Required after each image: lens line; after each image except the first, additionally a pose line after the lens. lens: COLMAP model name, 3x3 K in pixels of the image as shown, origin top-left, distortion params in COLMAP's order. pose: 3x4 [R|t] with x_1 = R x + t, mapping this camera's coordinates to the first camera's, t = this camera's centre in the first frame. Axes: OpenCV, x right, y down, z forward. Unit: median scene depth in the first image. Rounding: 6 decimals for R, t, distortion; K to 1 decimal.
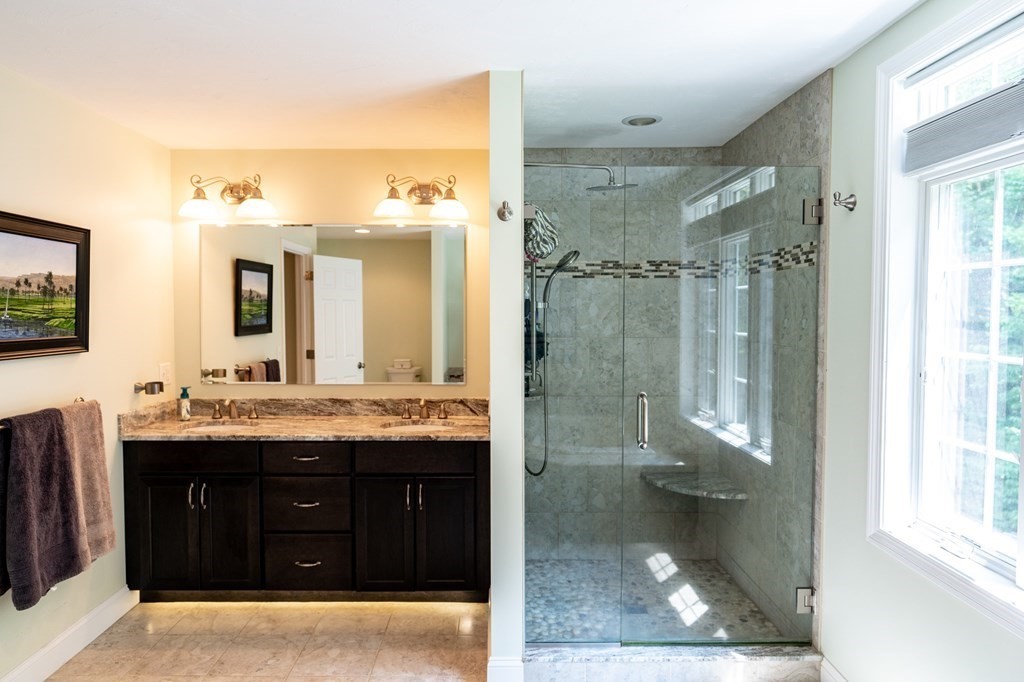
lens RADIAL K [[652.1, 0, 511.7], [0, 652.1, 339.6], [0, 0, 1]] dist [0.005422, 0.002074]
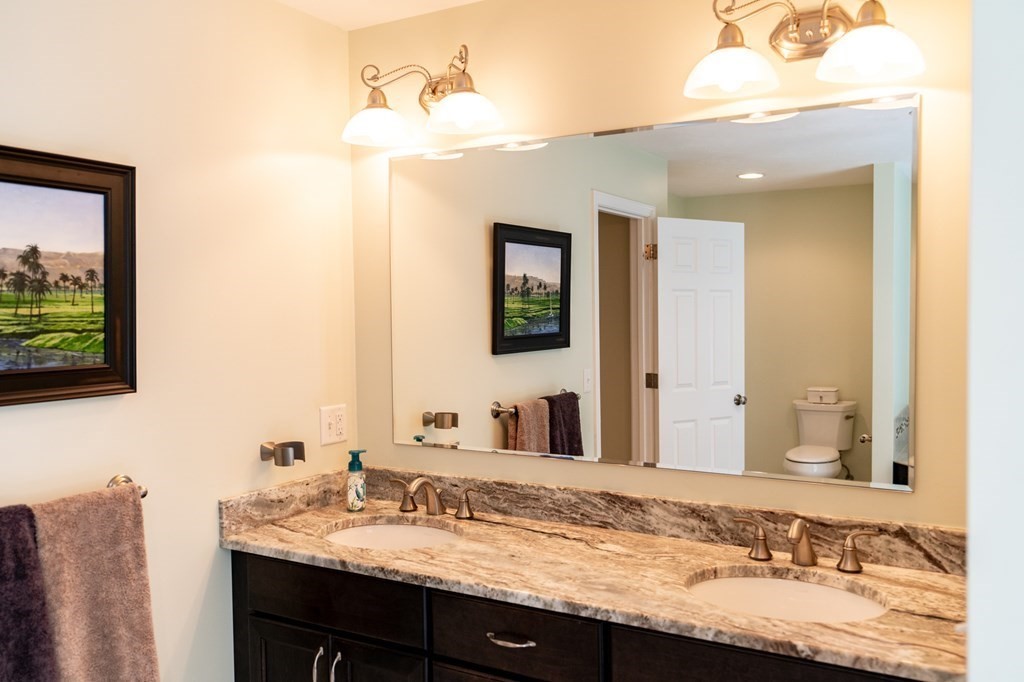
lens RADIAL K [[843.0, 0, 512.6], [0, 843.0, 342.0], [0, 0, 1]] dist [0.003039, -0.005233]
pose [[0.851220, 0.009730, -0.524719, -0.009576], [-0.010917, 0.999940, 0.000833, -0.021791], [0.524695, 0.005020, 0.851275, 0.451837]]
